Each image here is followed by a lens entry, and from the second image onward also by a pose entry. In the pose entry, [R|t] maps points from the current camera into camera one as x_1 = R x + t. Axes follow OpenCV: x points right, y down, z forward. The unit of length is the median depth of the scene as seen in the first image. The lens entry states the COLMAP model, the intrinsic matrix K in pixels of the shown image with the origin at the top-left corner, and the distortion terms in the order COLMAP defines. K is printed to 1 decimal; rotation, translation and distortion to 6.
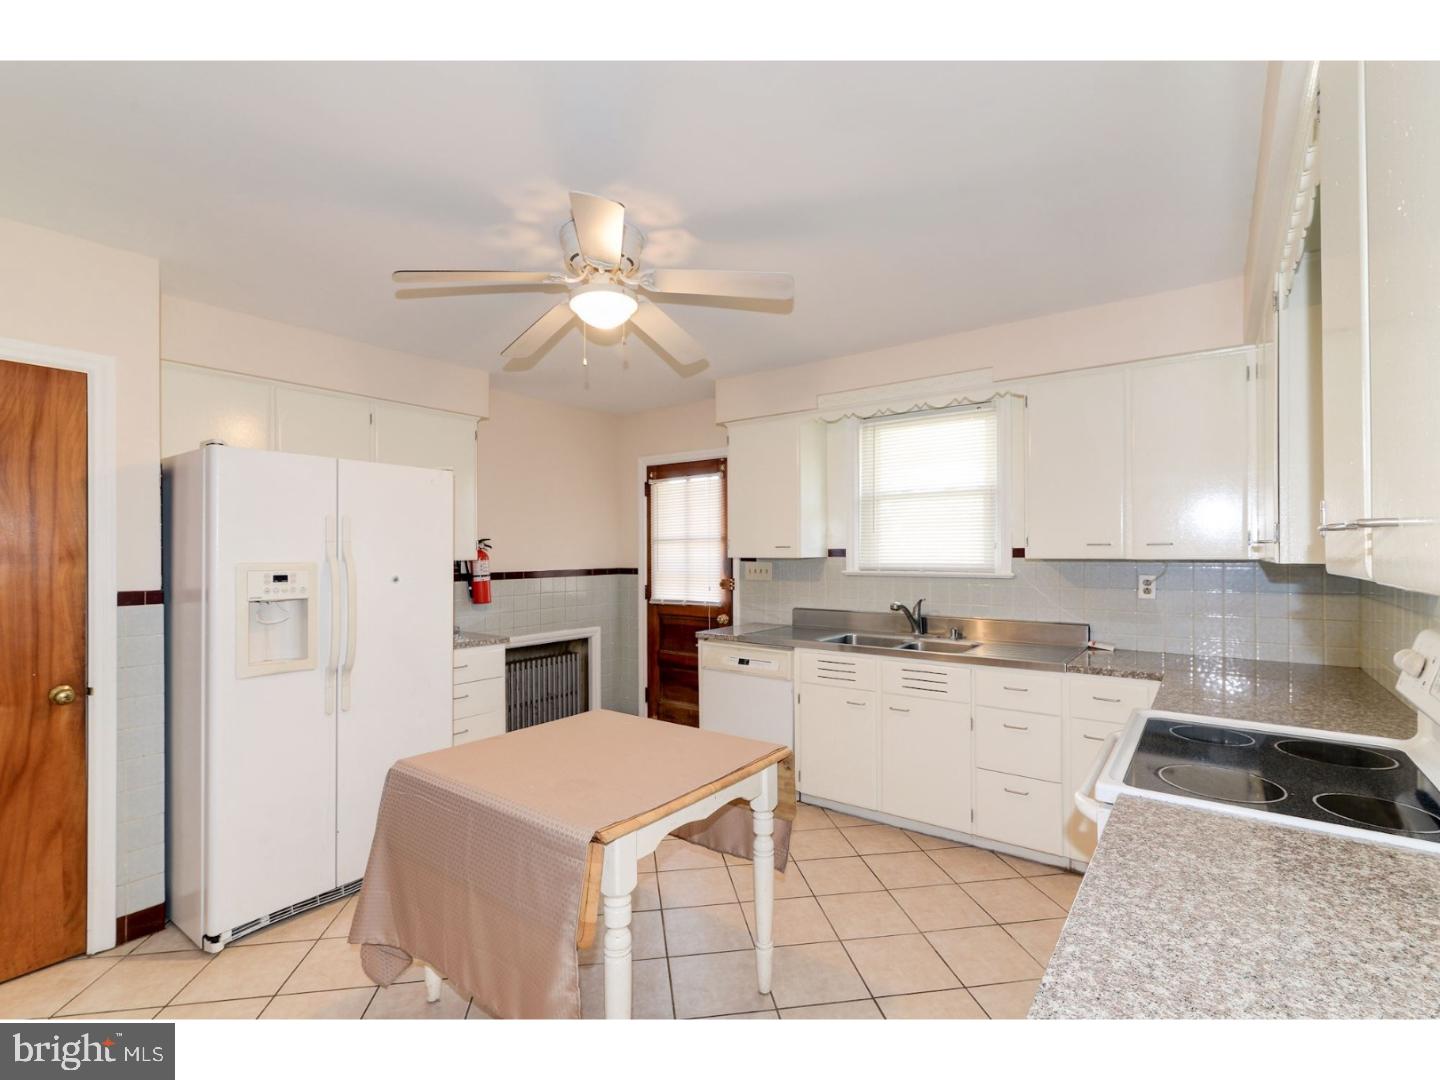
lens RADIAL K [[666.9, 0, 715.7], [0, 666.9, 544.5], [0, 0, 1]] dist [-0.013913, 0.009180]
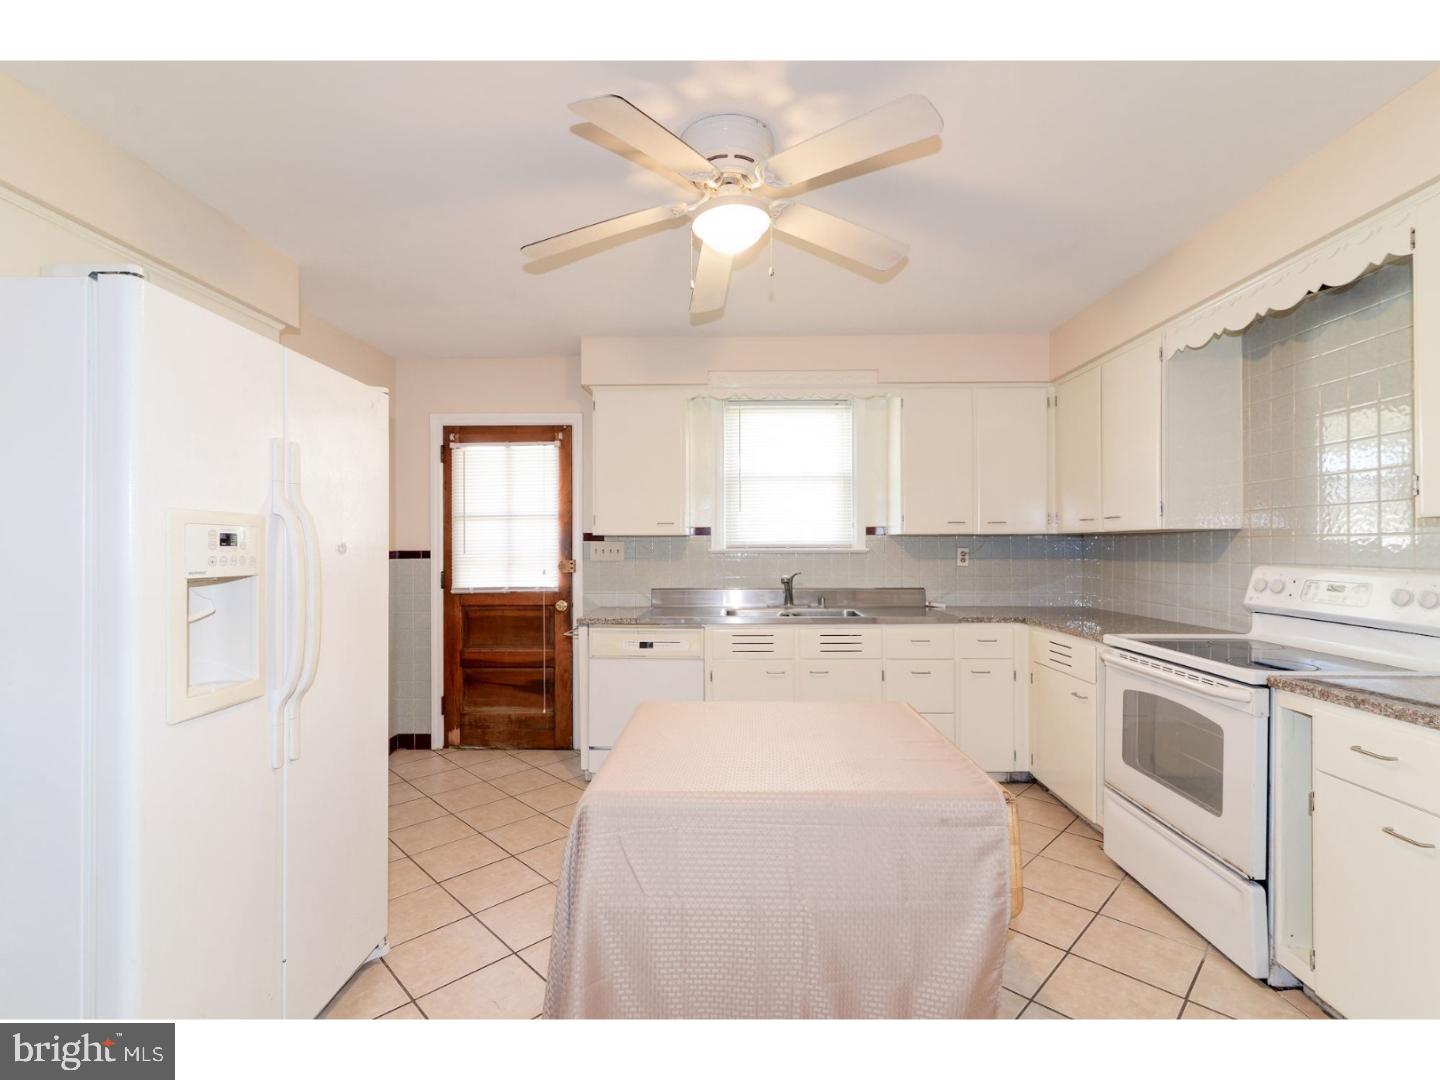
lens RADIAL K [[666.9, 0, 715.7], [0, 666.9, 544.5], [0, 0, 1]] dist [-0.013913, 0.009180]
pose [[0.804922, 0.004343, 0.593365, -0.357735], [-0.006035, 0.999981, 0.000867, 0.028405], [-0.593350, -0.004278, 0.804933, 0.162090]]
